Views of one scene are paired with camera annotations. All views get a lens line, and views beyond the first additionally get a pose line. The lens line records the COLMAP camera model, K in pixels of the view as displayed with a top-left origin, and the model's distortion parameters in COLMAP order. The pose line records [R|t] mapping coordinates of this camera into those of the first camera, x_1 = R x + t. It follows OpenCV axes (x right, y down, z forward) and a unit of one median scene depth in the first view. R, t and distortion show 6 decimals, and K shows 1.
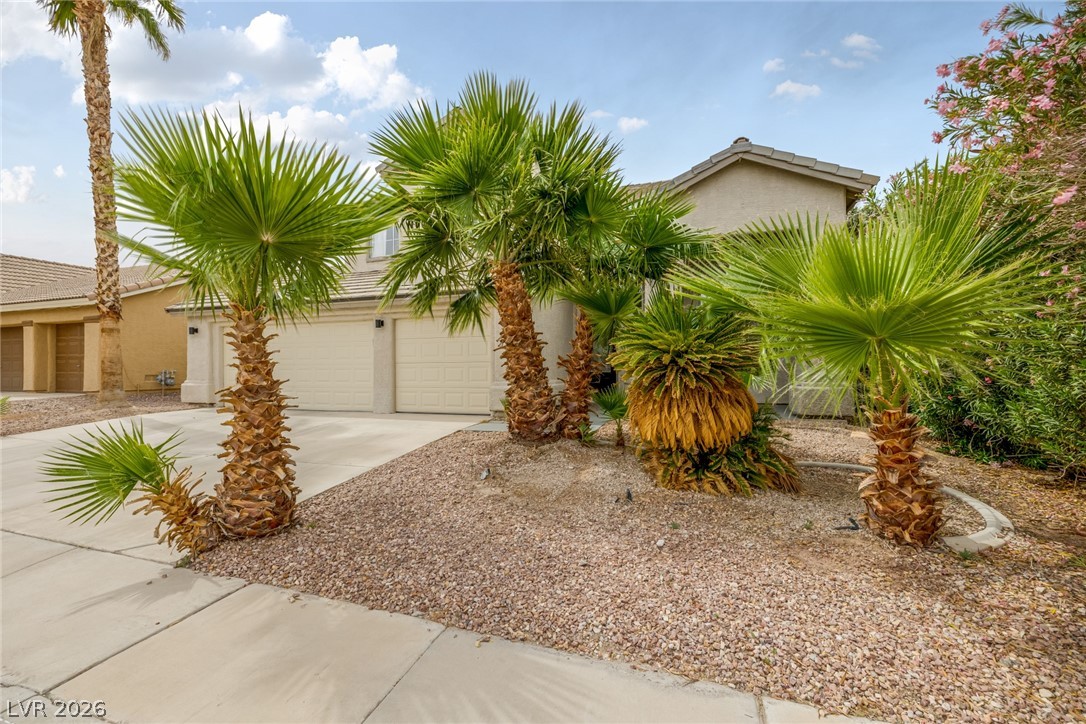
lens RADIAL K [[462.1, 0, 541.4], [0, 462.1, 357.0], [0, 0, 1]] dist [0.000492, 0.000036]
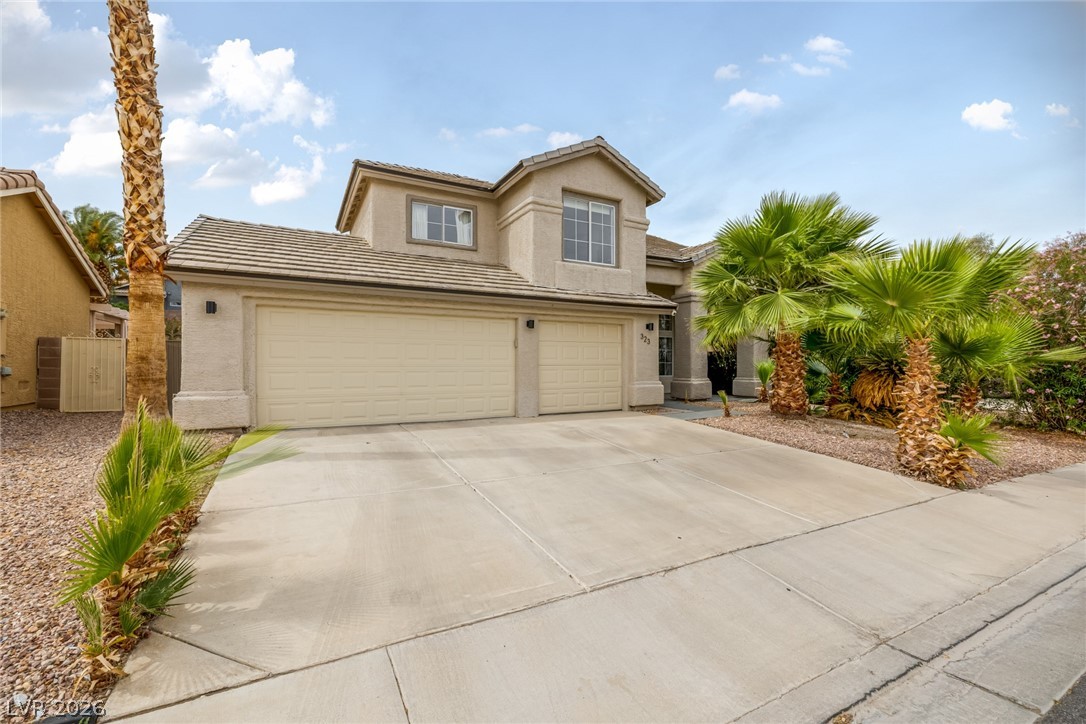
lens RADIAL K [[462.1, 0, 541.0], [0, 462.1, 369.9], [0, 0, 1]] dist [0.000492, 0.000036]
pose [[0.666628, 0.011186, 0.745307, -1.021071], [-0.016574, 0.999863, -0.000182, 0.022951], [-0.745206, -0.012232, 0.666722, 0.331675]]
